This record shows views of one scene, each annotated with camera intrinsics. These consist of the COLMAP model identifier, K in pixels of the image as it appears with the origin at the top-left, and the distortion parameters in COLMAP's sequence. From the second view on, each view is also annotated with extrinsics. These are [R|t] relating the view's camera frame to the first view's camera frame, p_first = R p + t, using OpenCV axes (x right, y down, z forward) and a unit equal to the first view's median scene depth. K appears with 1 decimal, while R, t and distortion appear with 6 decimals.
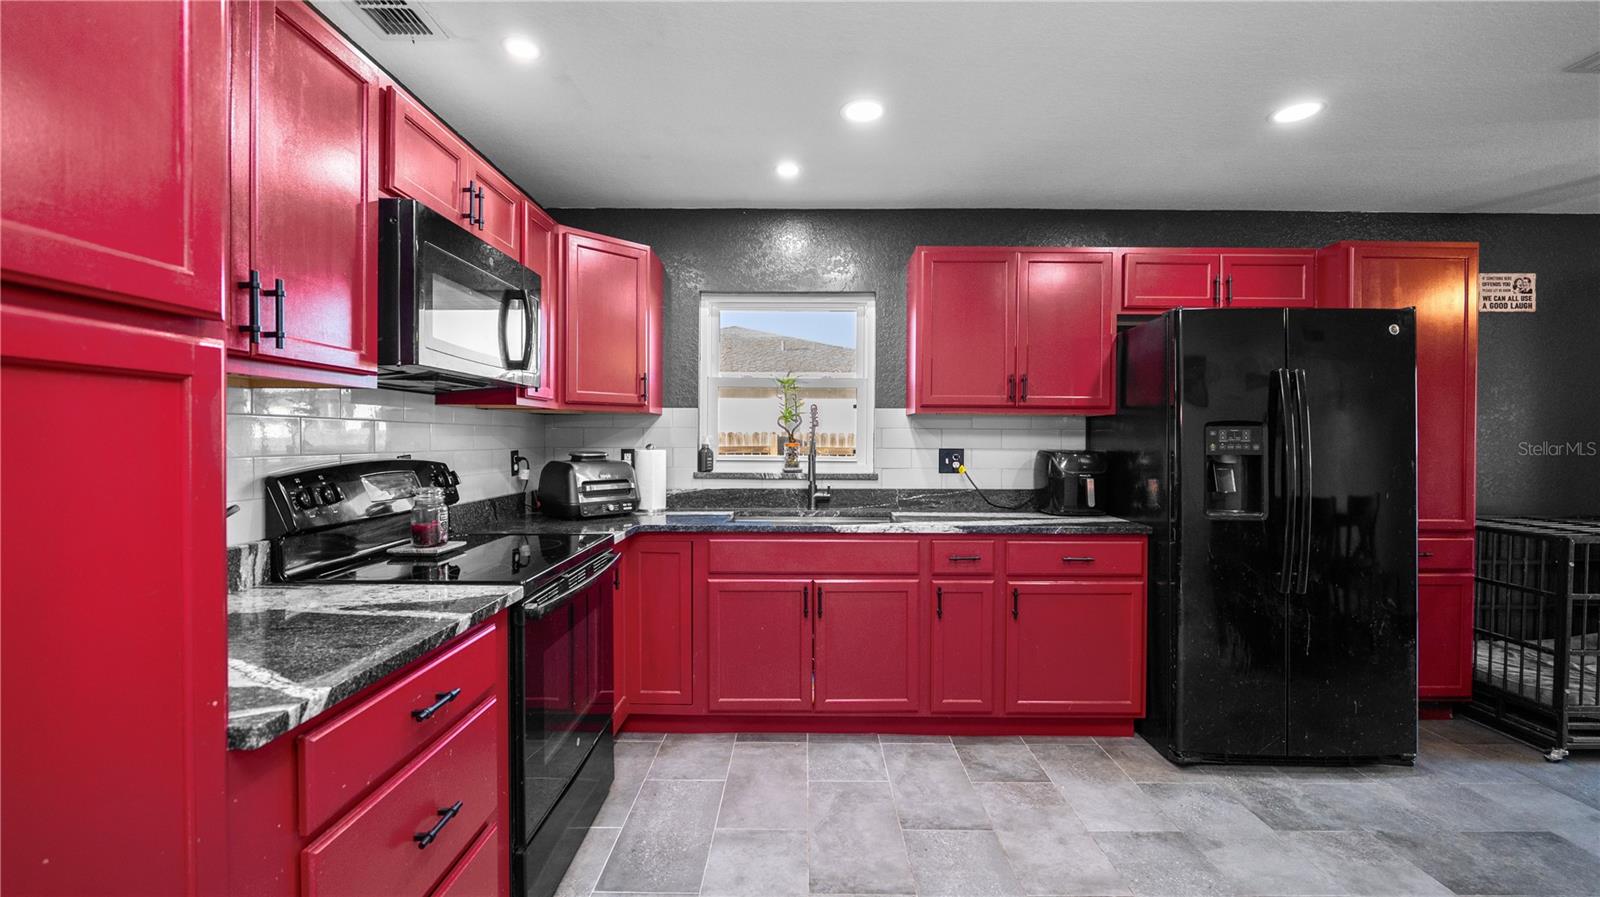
lens RADIAL K [[656.3, 0, 801.0], [0, 656.3, 442.9], [0, 0, 1]] dist [-0.003977, 0.000069]
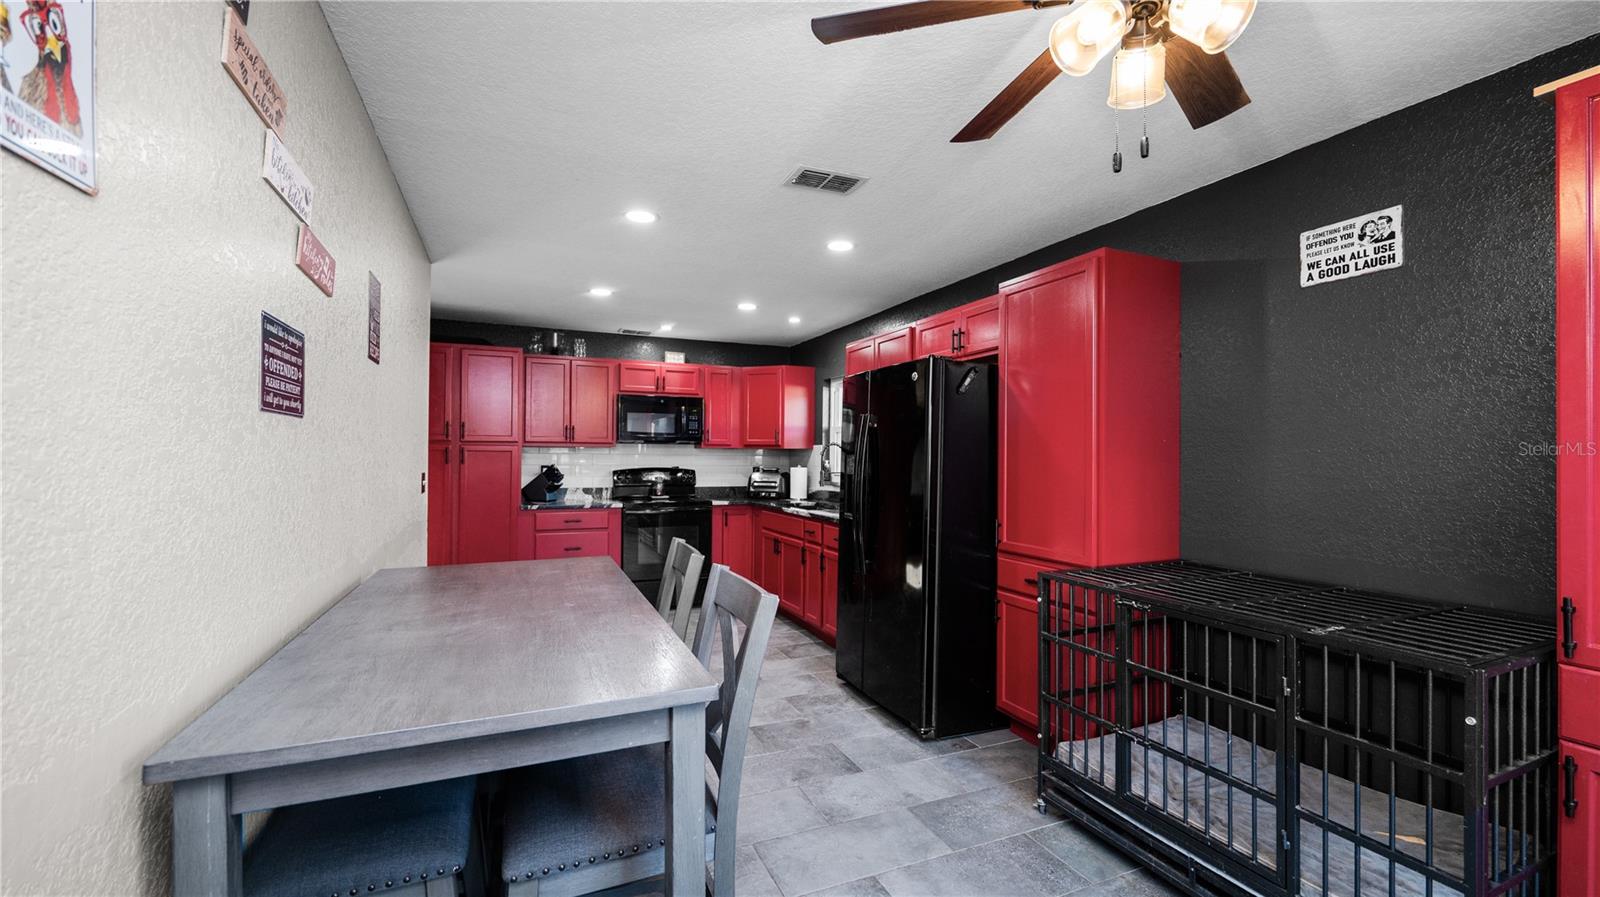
lens RADIAL K [[656.3, 0, 801.1], [0, 656.3, 454.3], [0, 0, 1]] dist [-0.003977, 0.000069]
pose [[0.402549, -0.004056, -0.915390, 1.807366], [-0.012515, 0.999872, -0.009934, -0.010447], [0.915313, 0.015455, 0.402447, 0.283623]]
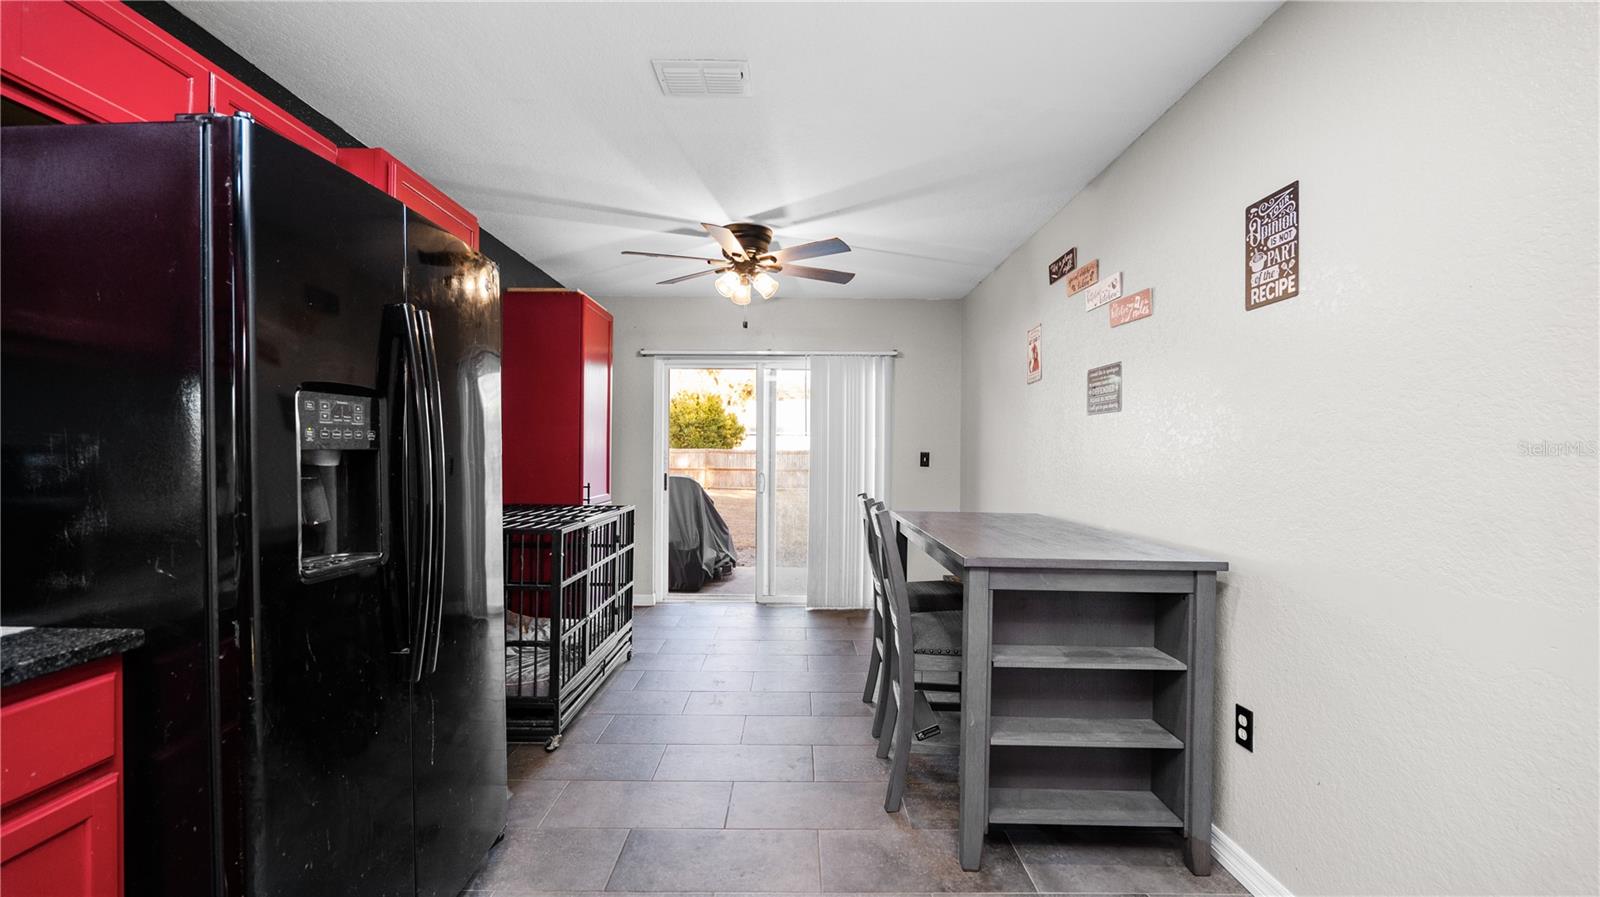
lens RADIAL K [[656.3, 0, 795.3], [0, 656.3, 438.7], [0, 0, 1]] dist [-0.003977, 0.000069]
pose [[-0.022315, 0.007873, 0.999720, 0.120921], [0.002038, 0.999967, -0.007830, 0.013678], [-0.999749, 0.001863, -0.022331, 0.610931]]
